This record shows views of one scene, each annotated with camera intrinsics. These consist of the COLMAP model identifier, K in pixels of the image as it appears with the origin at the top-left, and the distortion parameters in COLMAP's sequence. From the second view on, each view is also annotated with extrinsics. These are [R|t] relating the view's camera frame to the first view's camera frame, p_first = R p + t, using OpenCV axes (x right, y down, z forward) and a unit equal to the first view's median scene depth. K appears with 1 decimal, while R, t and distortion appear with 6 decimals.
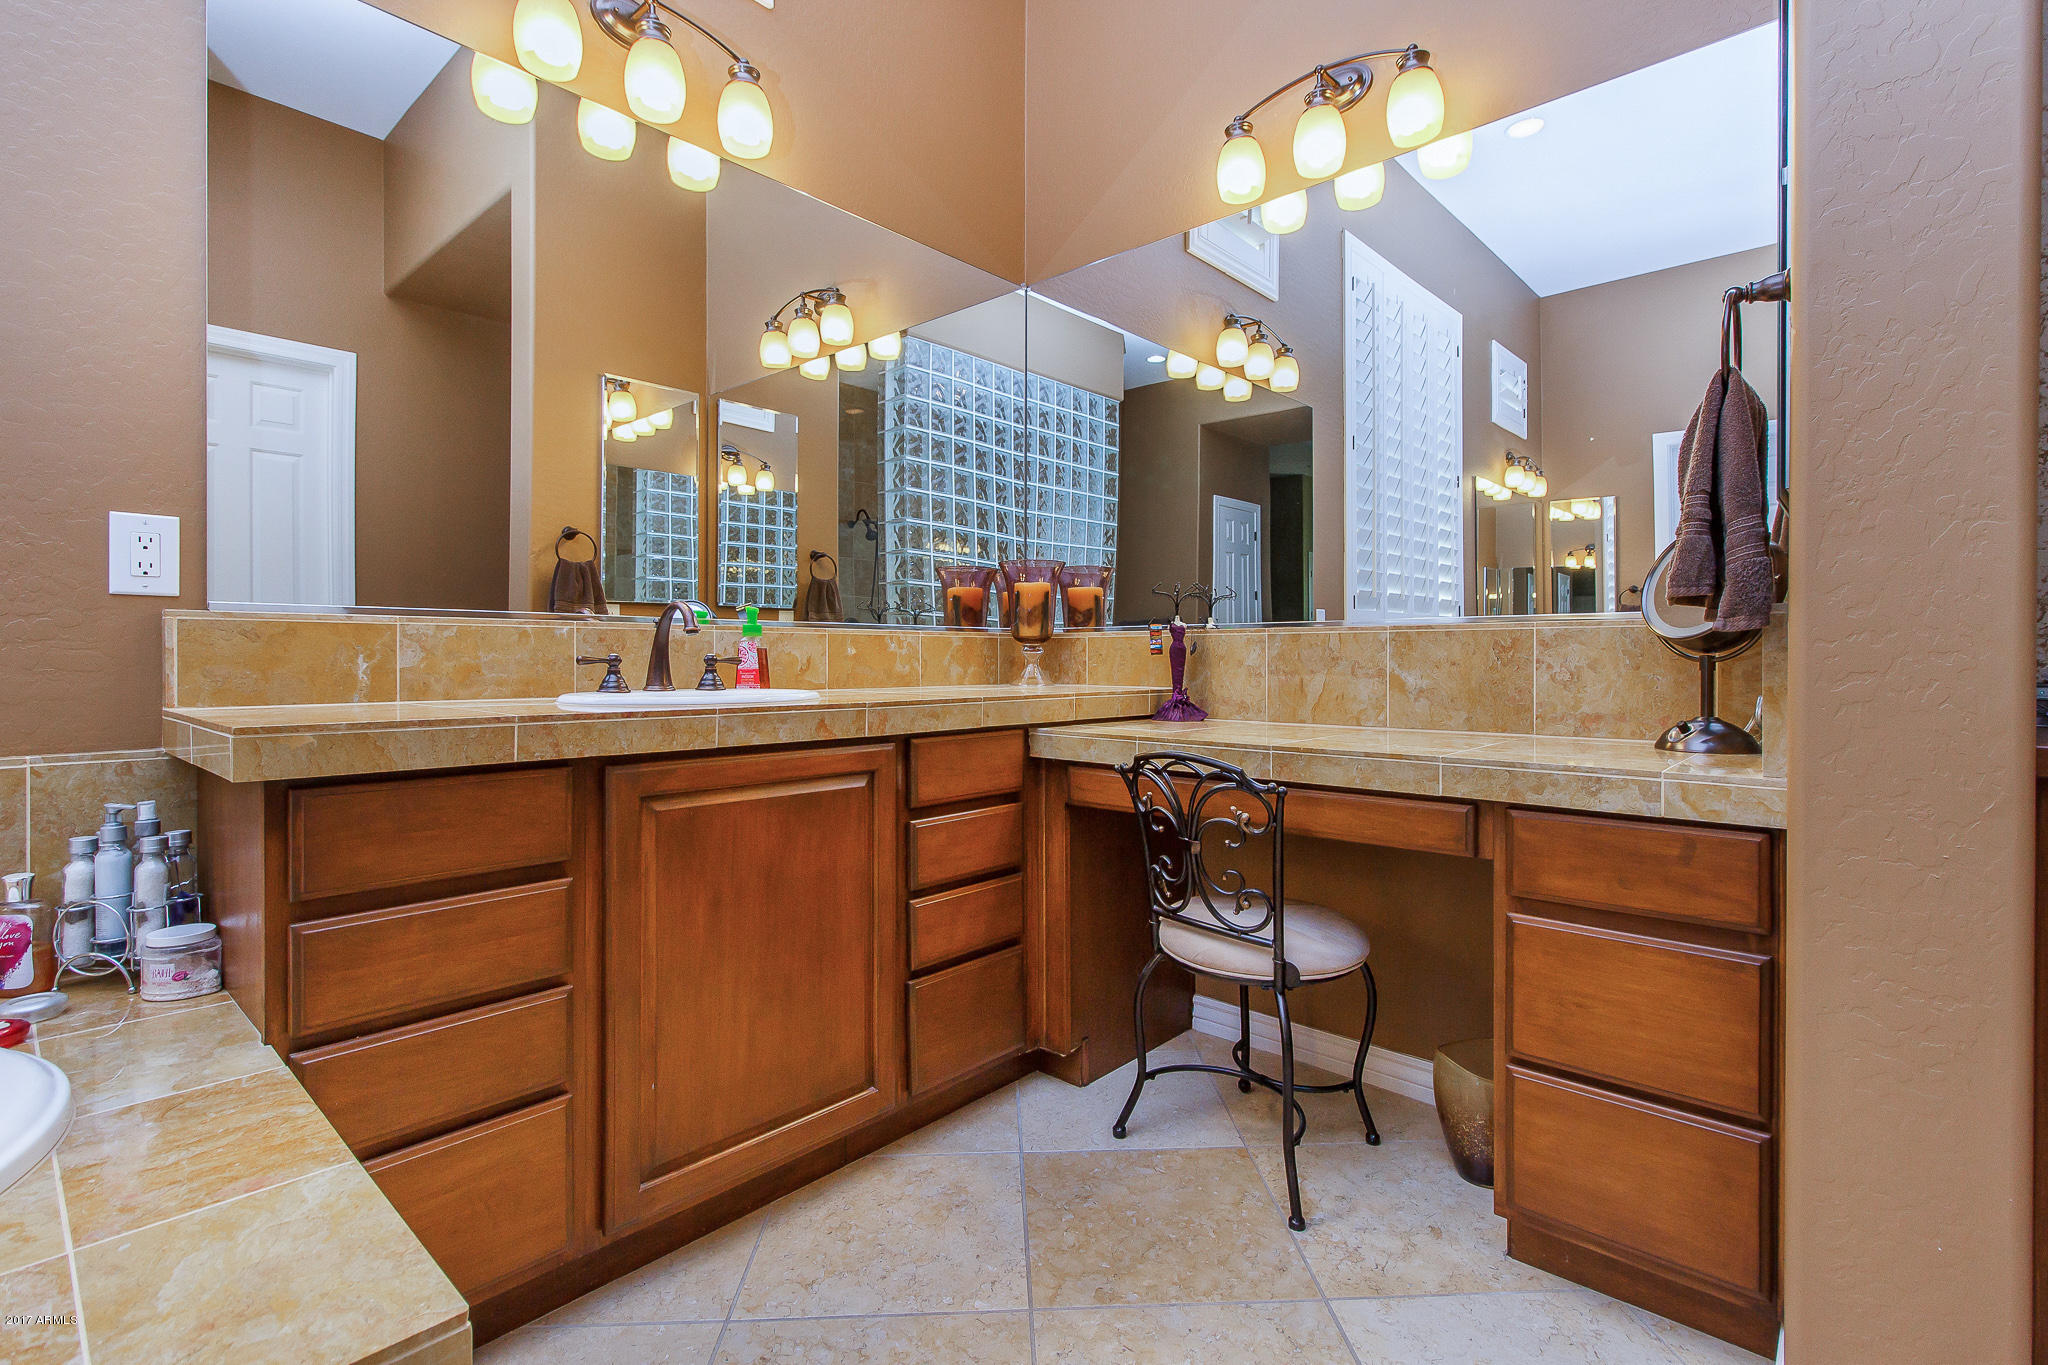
lens RADIAL K [[949.5, 0, 1020.7], [0, 949.5, 665.5], [0, 0, 1]] dist [0.004951, 0.001741]
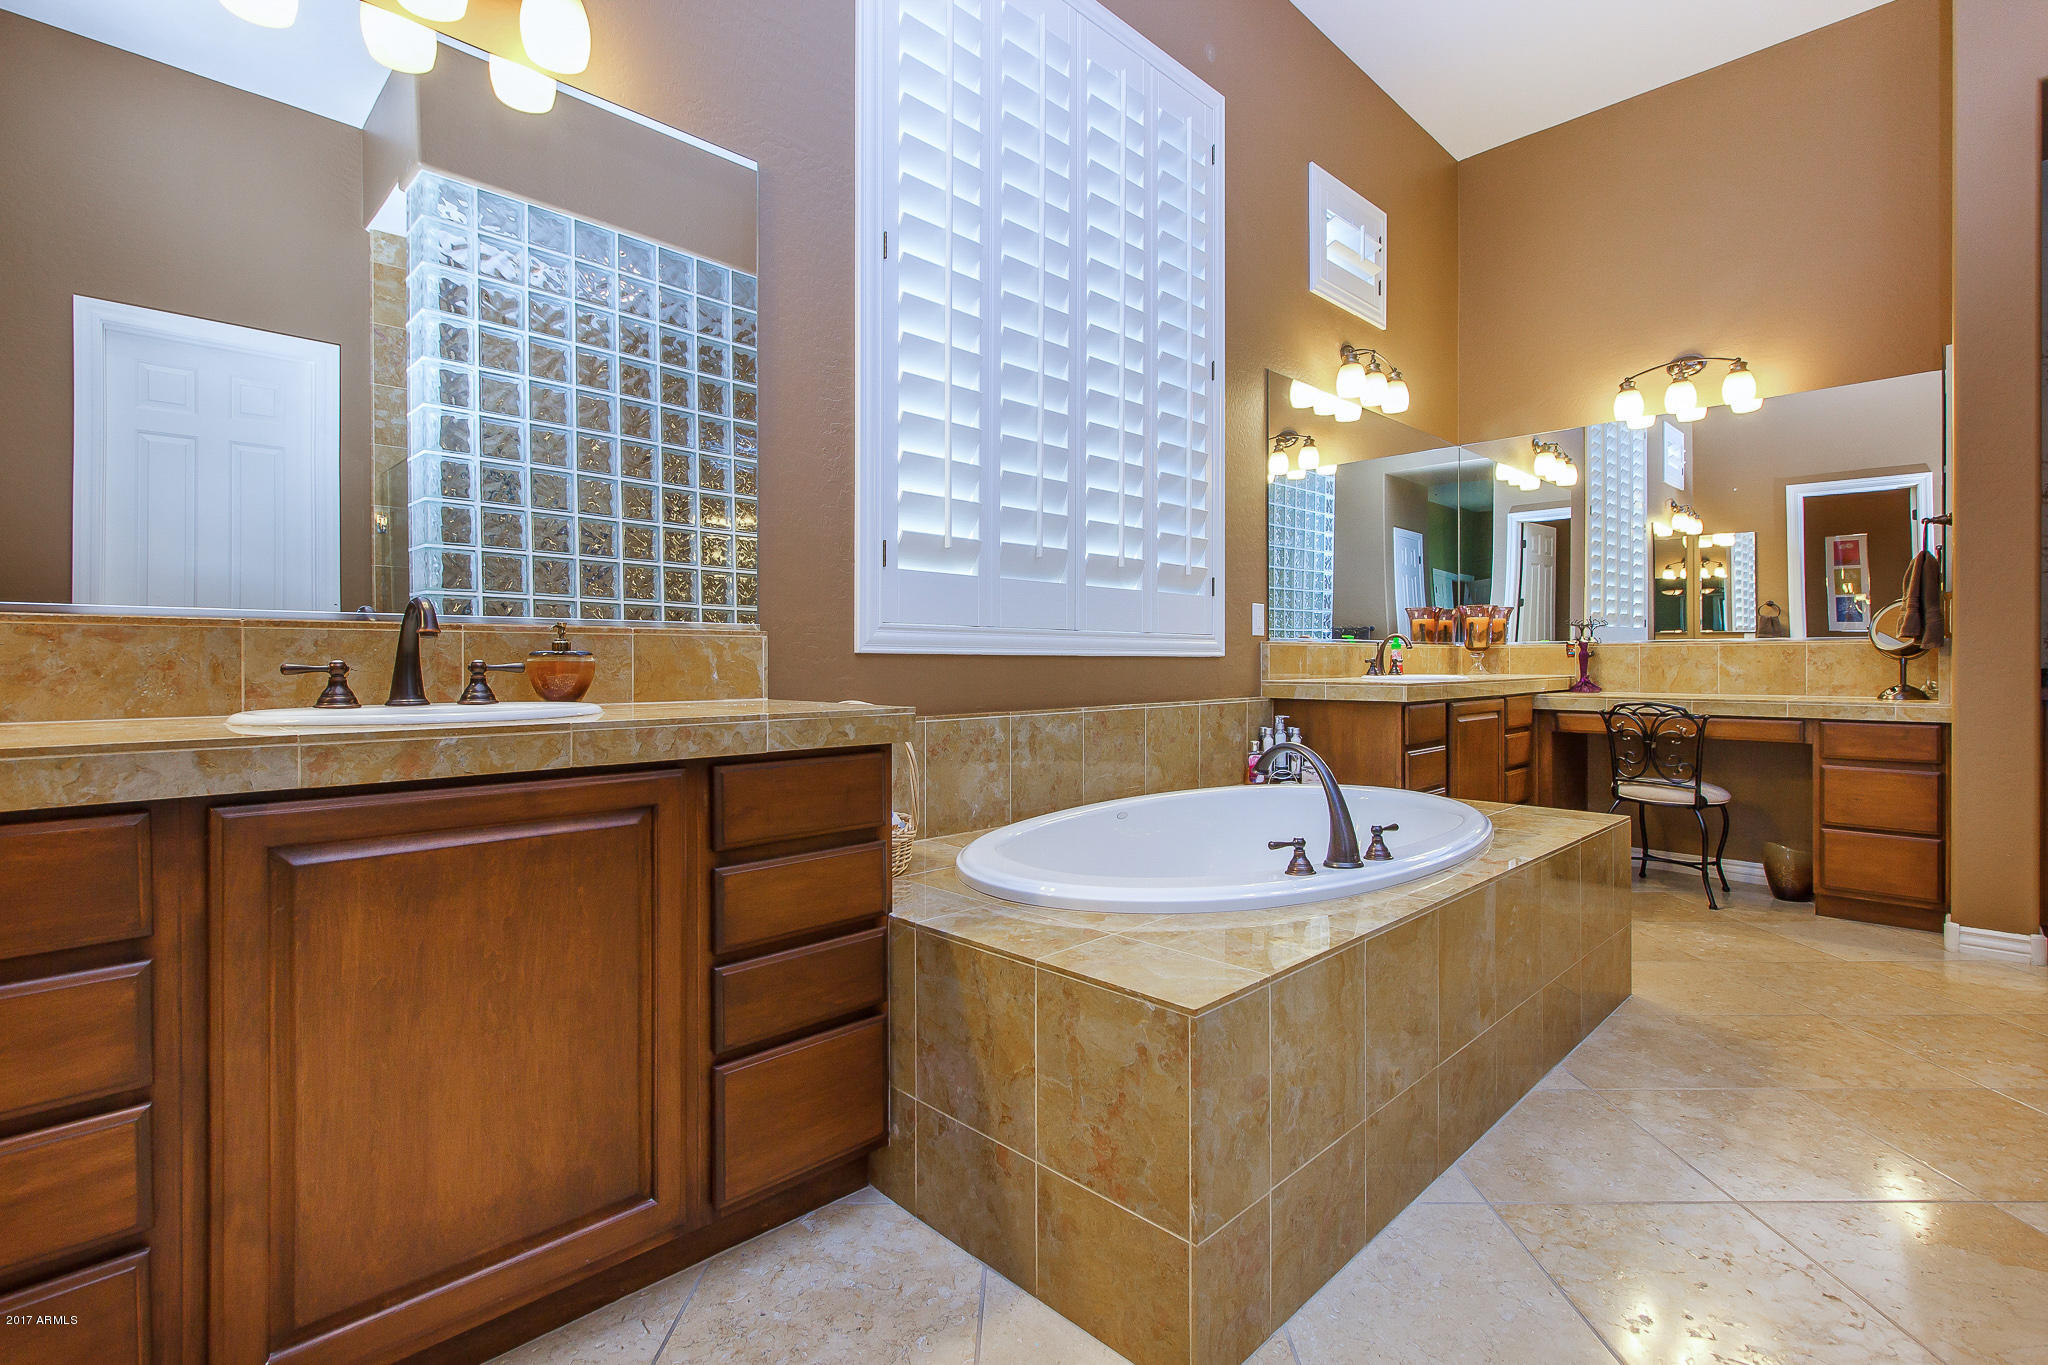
lens RADIAL K [[949.5, 0, 1027.0], [0, 949.5, 665.0], [0, 0, 1]] dist [0.004951, 0.001741]
pose [[0.999030, -0.003300, -0.043900, -1.513057], [0.003102, 0.999985, -0.004569, 0.014808], [0.043915, 0.004429, 0.999025, -1.632093]]
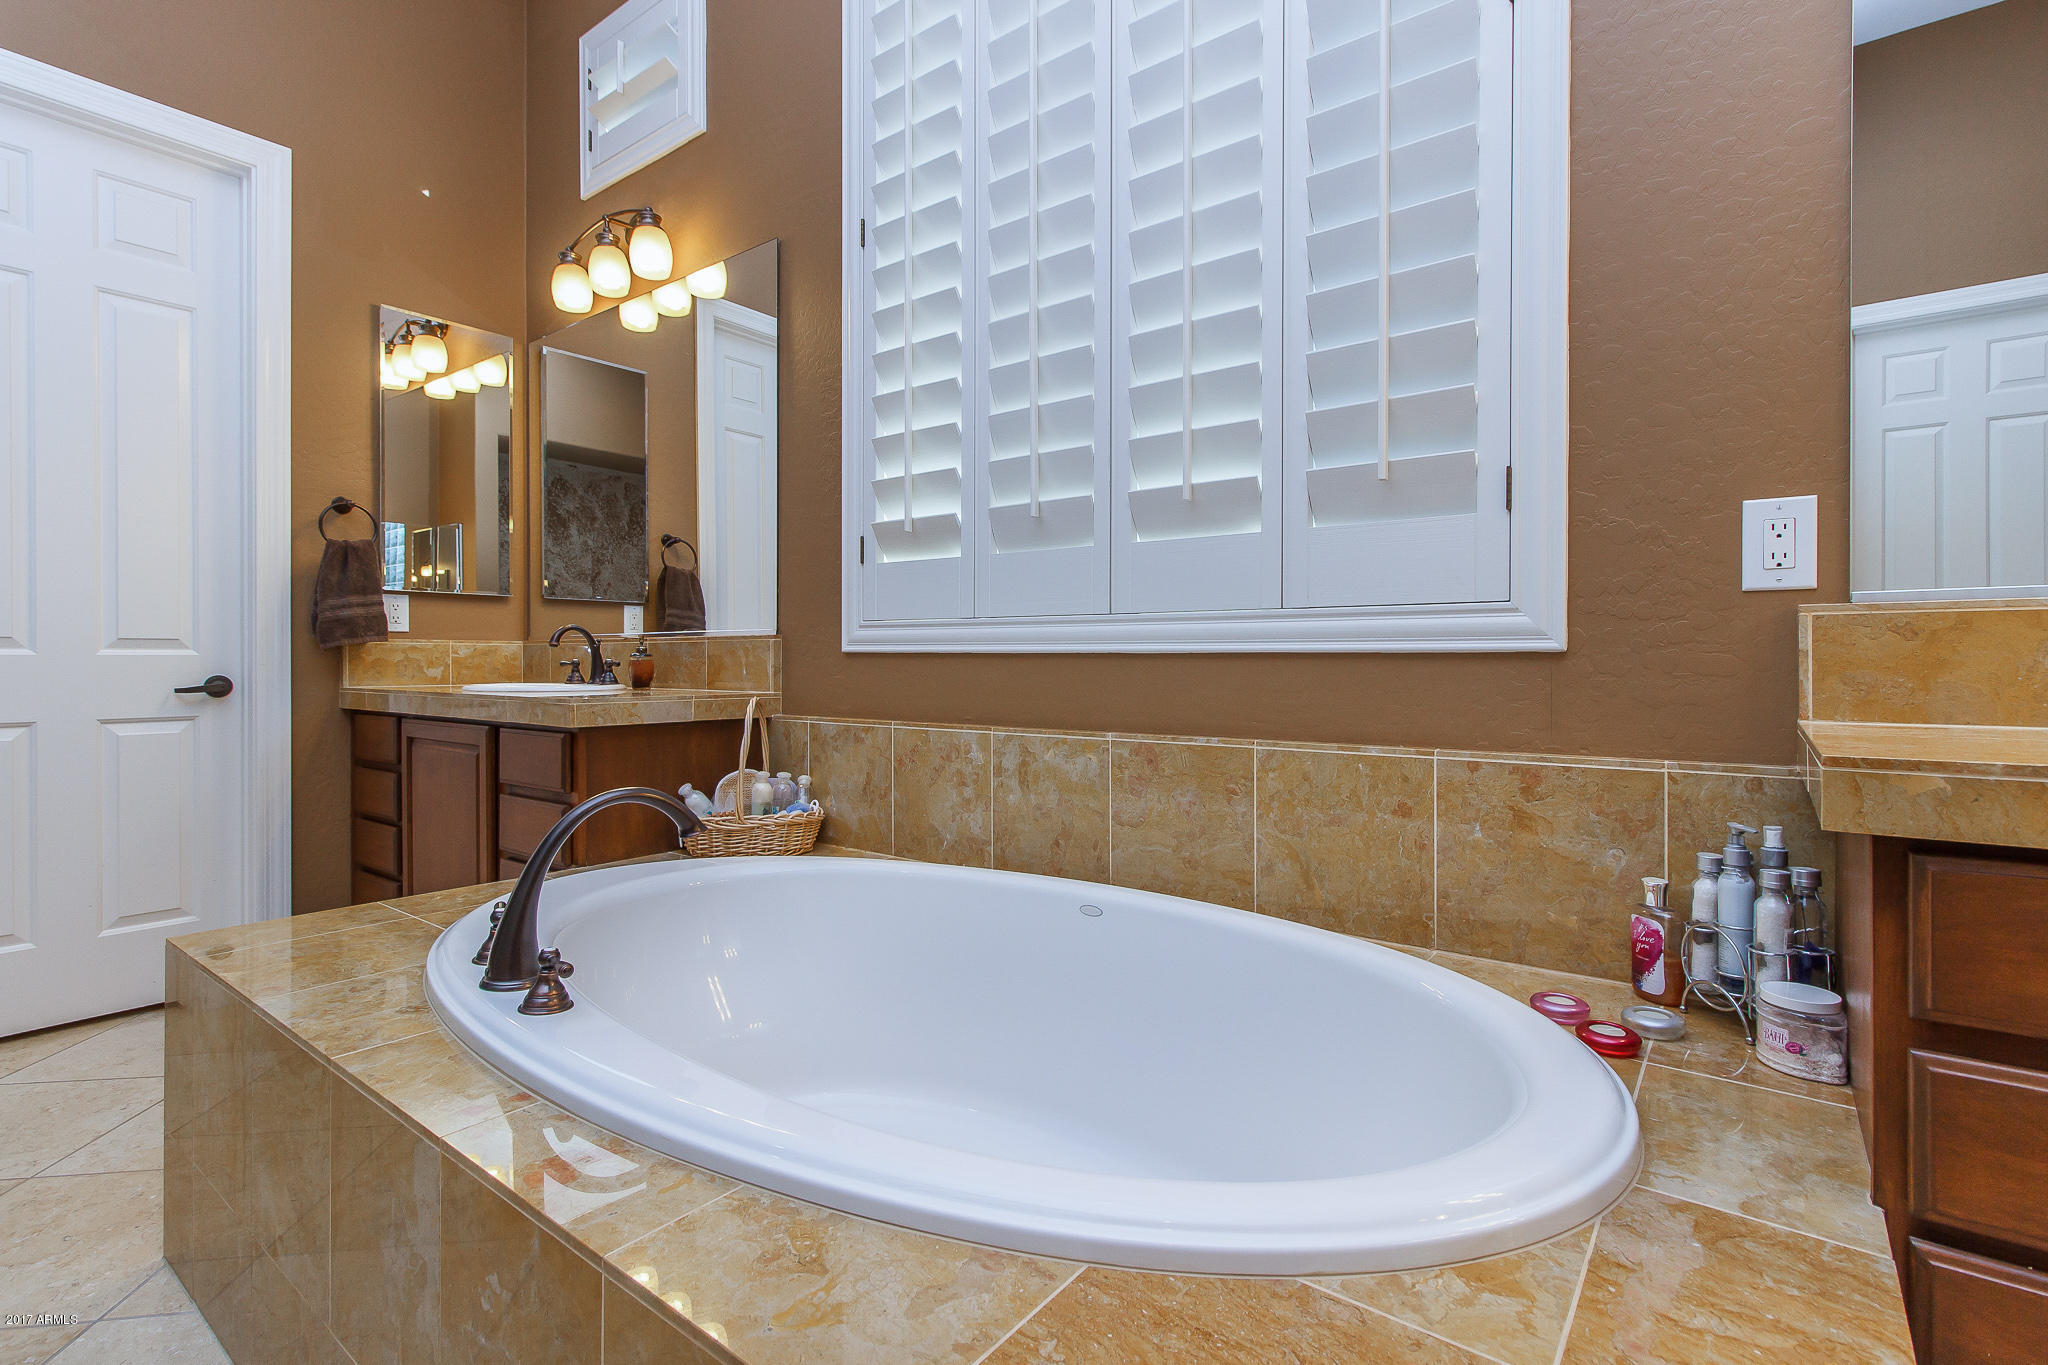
lens RADIAL K [[949.5, 0, 1057.1], [0, 949.5, 662.3], [0, 0, 1]] dist [0.004951, 0.001741]
pose [[0.101168, 0.001147, -0.994869, -0.121568], [-0.008973, 0.999960, 0.000241, -0.001690], [0.994829, 0.008902, 0.101175, 0.270050]]
